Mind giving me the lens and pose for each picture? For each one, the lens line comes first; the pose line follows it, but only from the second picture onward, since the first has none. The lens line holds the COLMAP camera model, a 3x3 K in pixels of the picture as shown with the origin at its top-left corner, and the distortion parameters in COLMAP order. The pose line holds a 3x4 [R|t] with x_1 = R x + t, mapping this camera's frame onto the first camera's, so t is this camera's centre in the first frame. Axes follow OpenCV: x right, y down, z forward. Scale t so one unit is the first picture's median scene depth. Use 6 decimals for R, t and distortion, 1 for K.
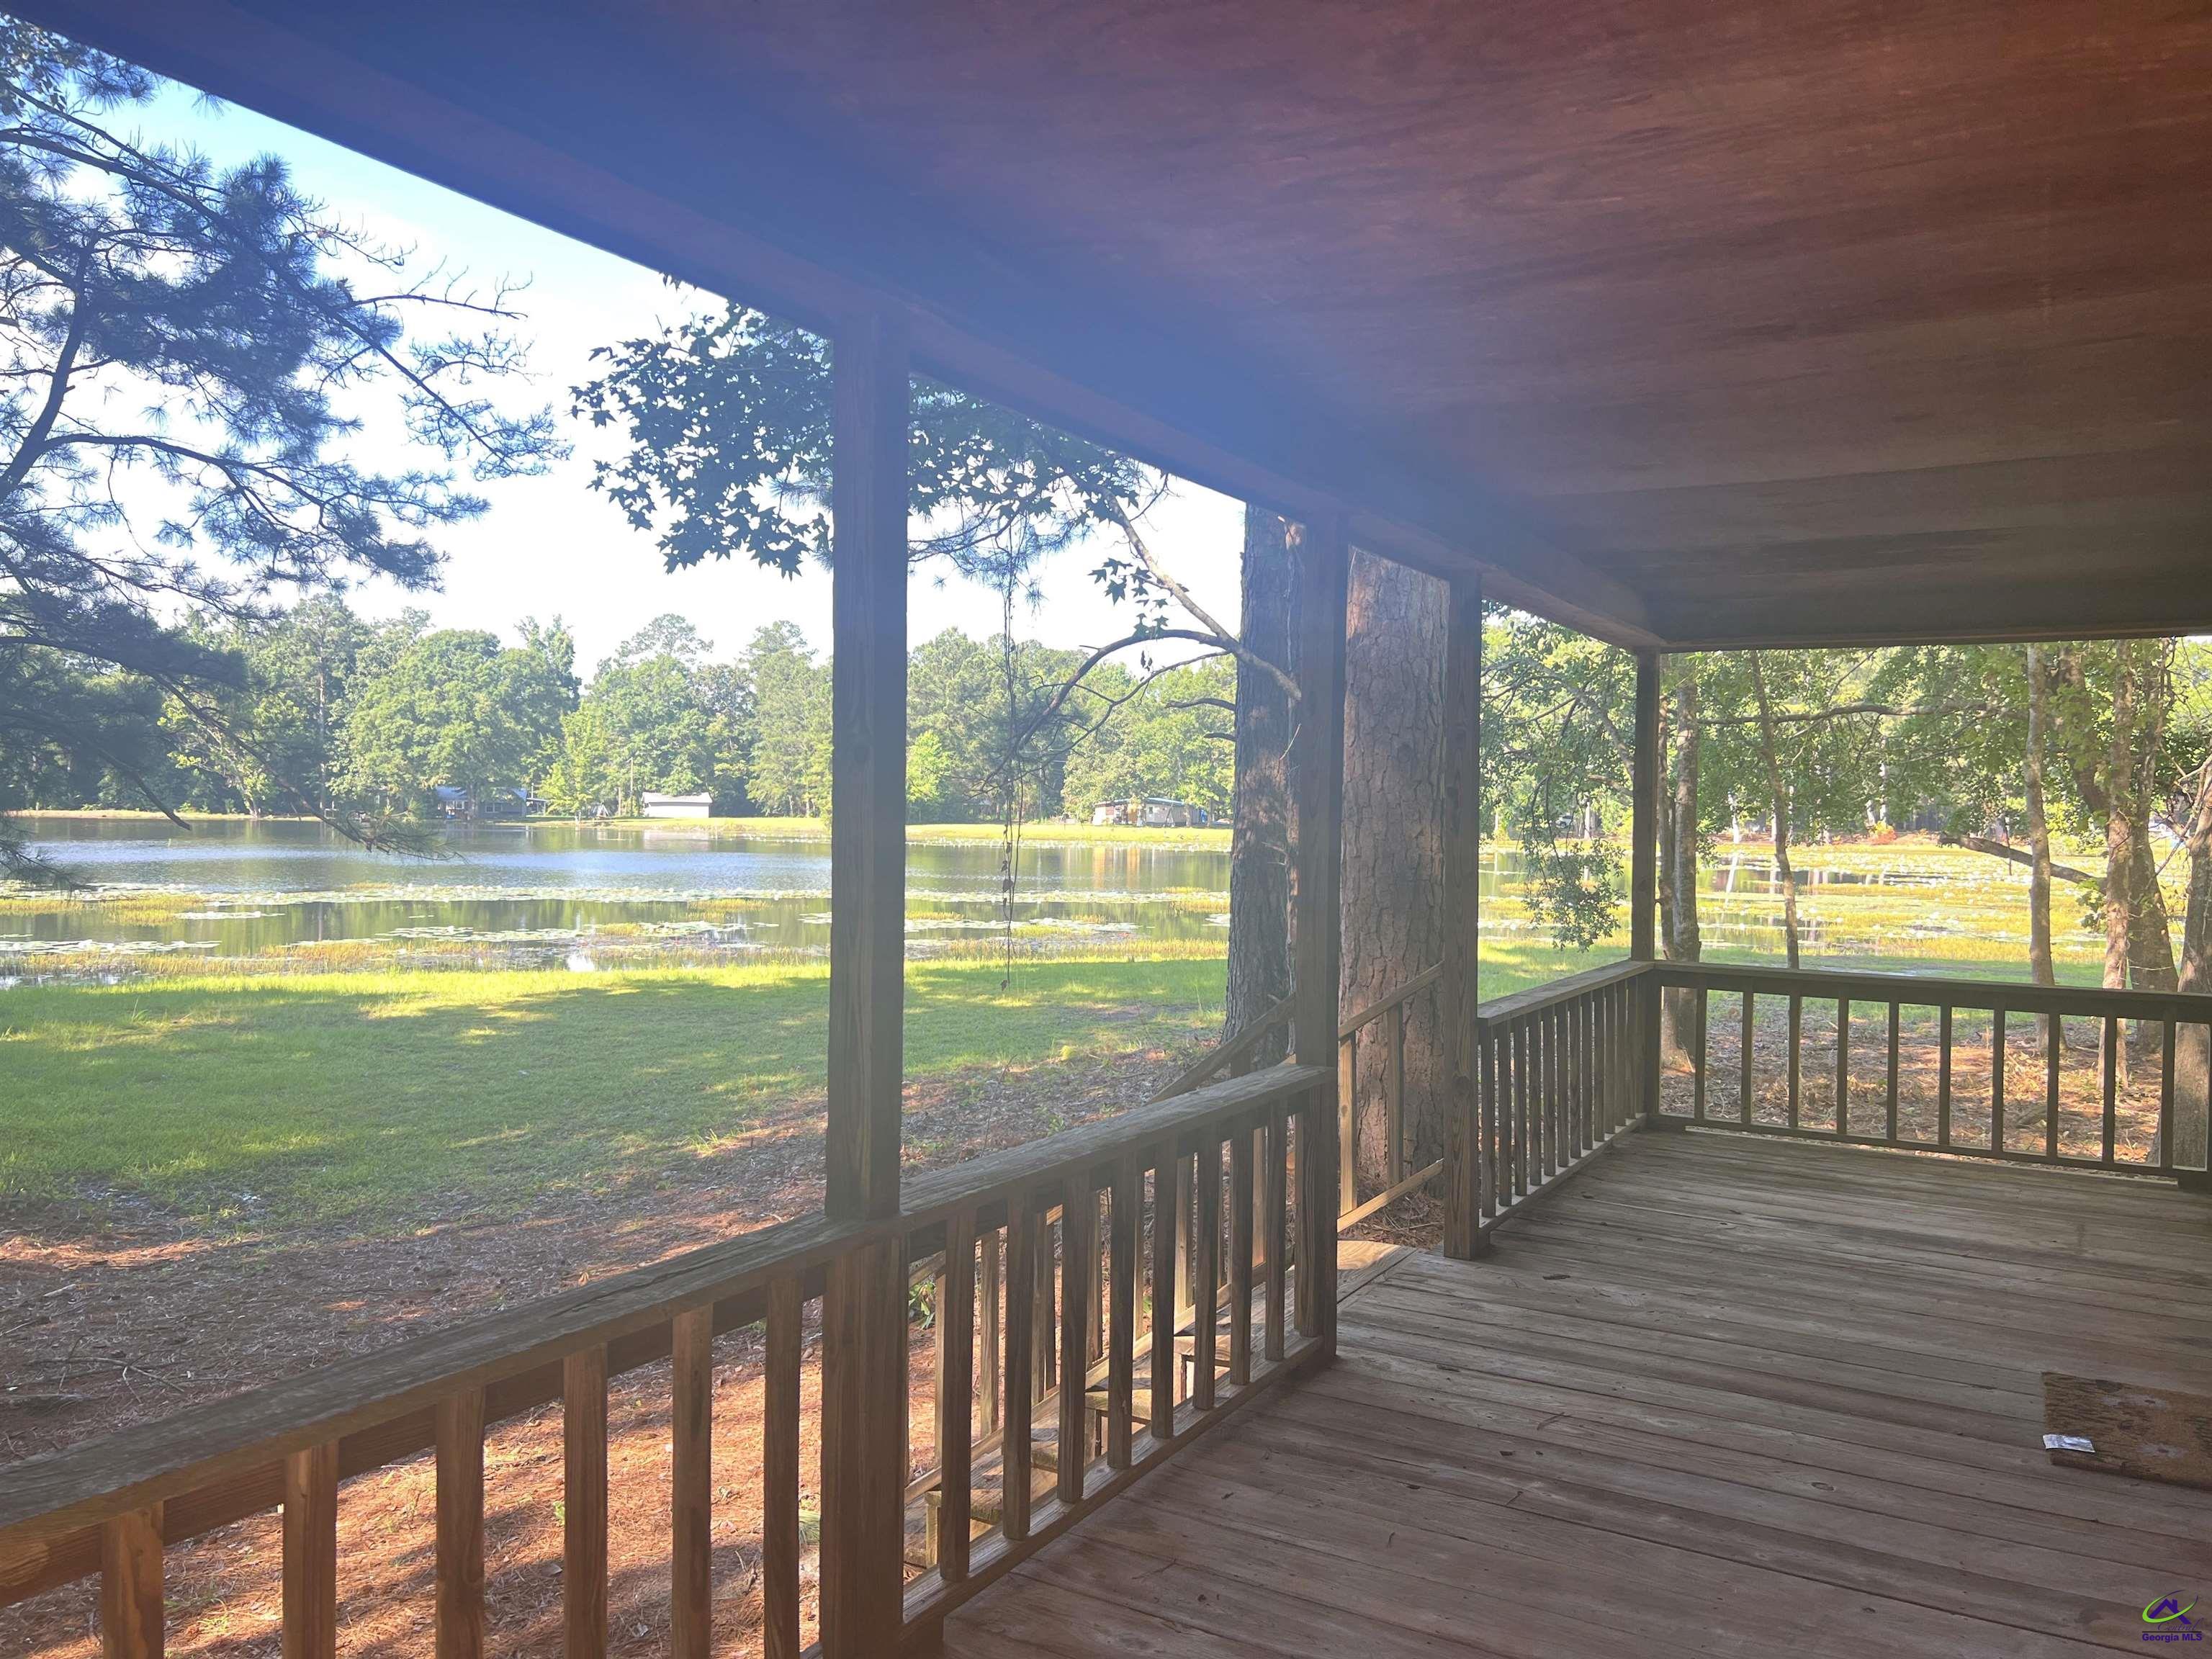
lens RADIAL K [[1693.7, 0, 1101.6], [0, 1693.7, 828.8], [0, 0, 1]] dist [0.067639, -0.065170]
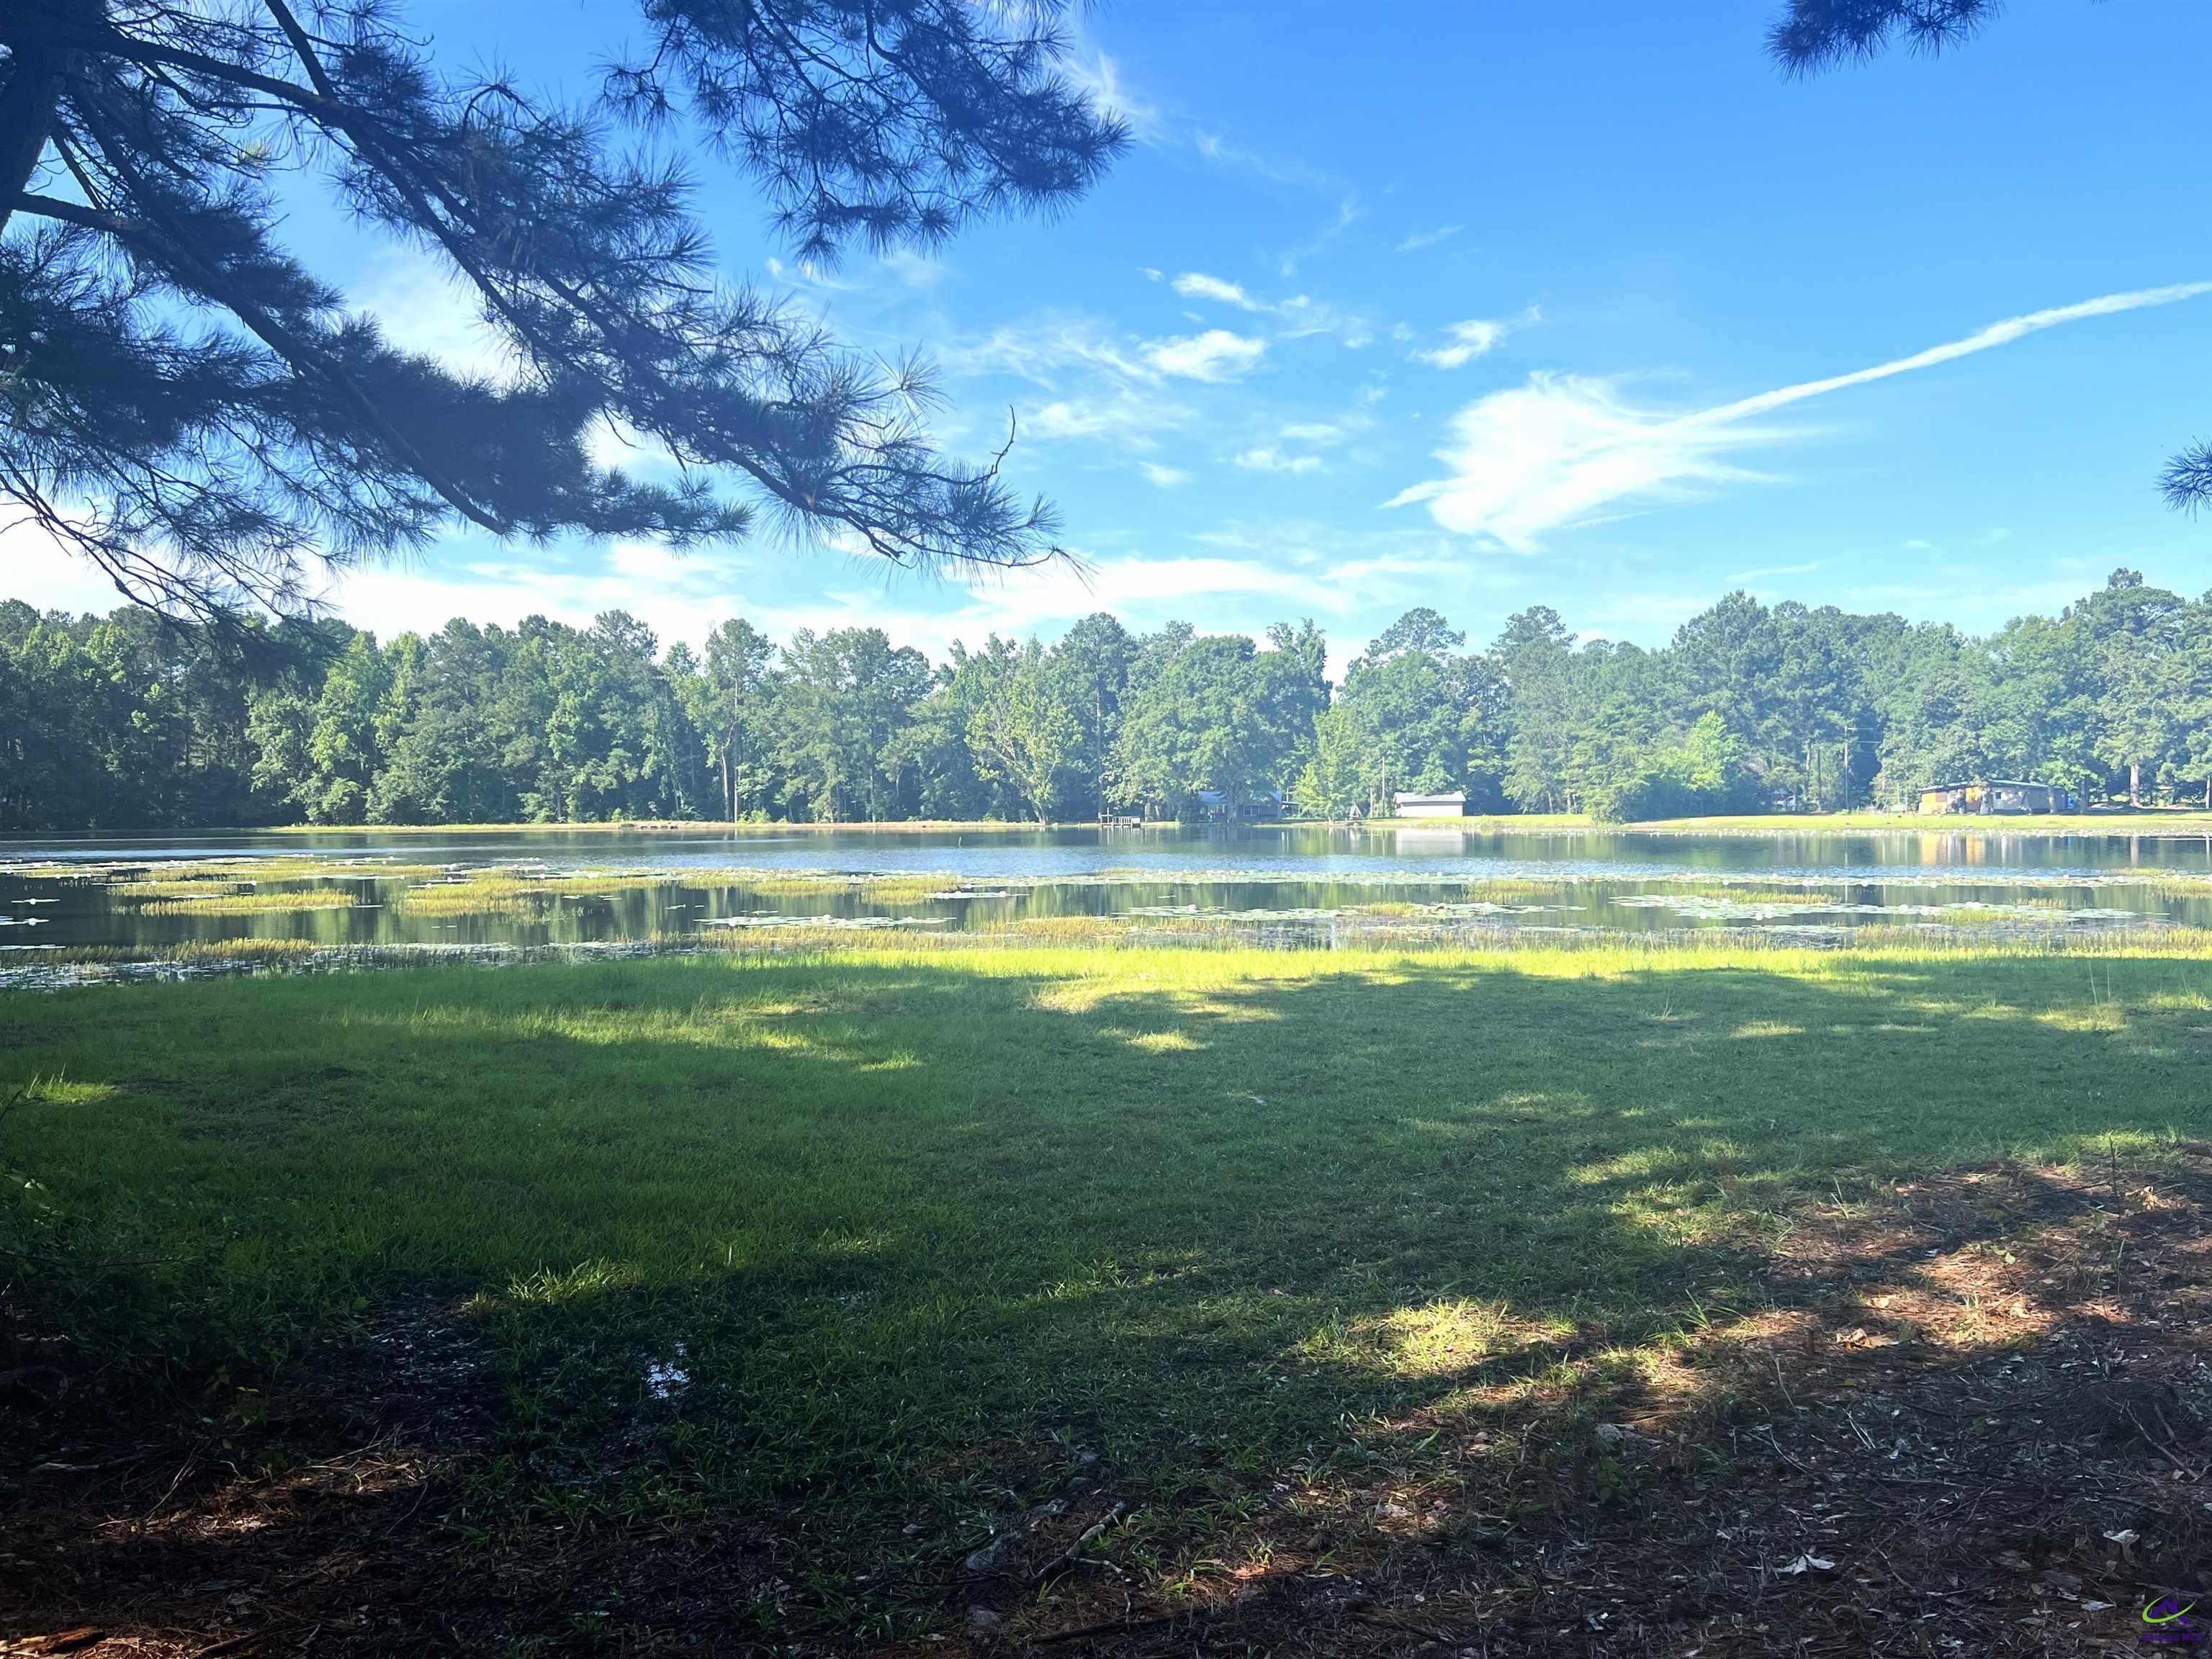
lens RADIAL K [[1598.6, 0, 1117.6], [0, 1598.6, 831.9], [0, 0, 1]] dist [0.021027, 0.010572]
pose [[0.908729, -0.019552, -0.416927, -0.034983], [0.014329, 0.999775, -0.015654, 0.013513], [0.417140, 0.008251, 0.908805, 0.110092]]
